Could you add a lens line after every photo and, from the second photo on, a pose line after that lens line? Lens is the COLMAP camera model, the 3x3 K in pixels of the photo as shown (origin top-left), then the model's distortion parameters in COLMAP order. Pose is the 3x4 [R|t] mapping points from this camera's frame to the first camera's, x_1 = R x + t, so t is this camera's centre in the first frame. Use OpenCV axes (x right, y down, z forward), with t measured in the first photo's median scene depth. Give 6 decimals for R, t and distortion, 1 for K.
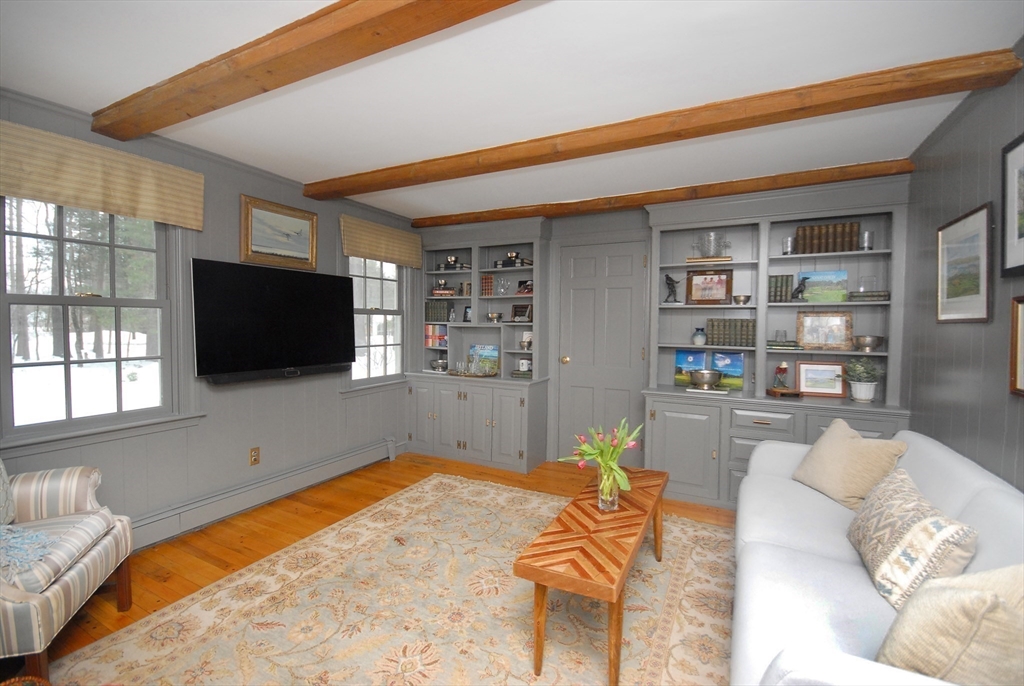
lens RADIAL K [[454.7, 0, 507.7], [0, 454.7, 342.0], [0, 0, 1]] dist [0.002538, 0.000496]
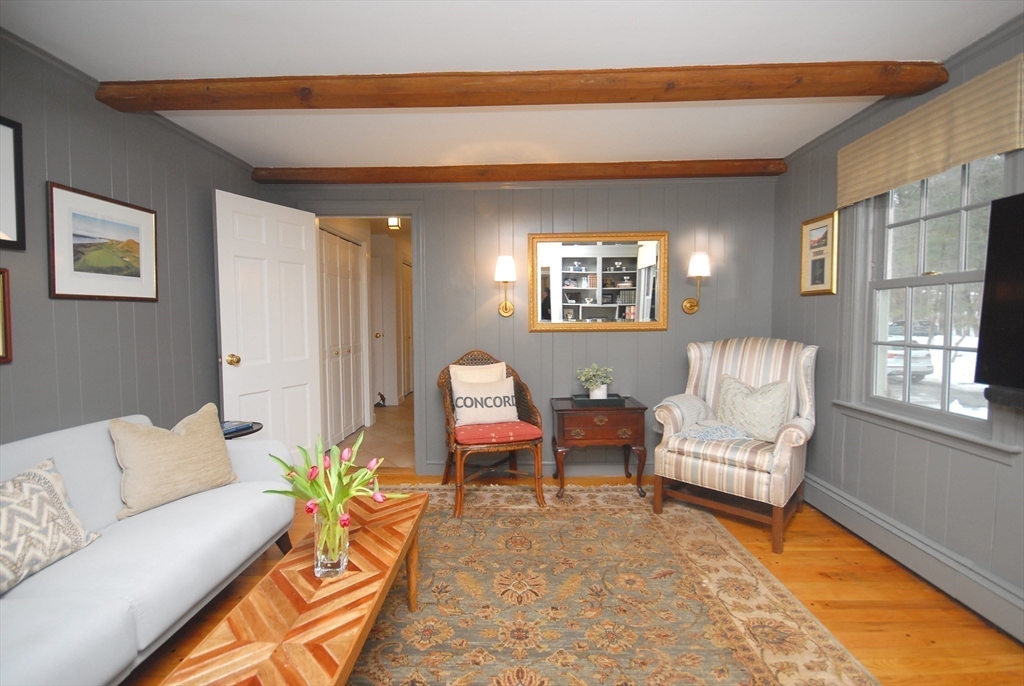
lens RADIAL K [[454.7, 0, 507.7], [0, 454.7, 342.0], [0, 0, 1]] dist [0.002538, 0.000496]
pose [[-0.896806, 0.017639, -0.442073, 0.260111], [-0.021840, 0.996222, 0.084056, -0.028086], [0.441886, 0.085037, -0.893032, 1.565475]]
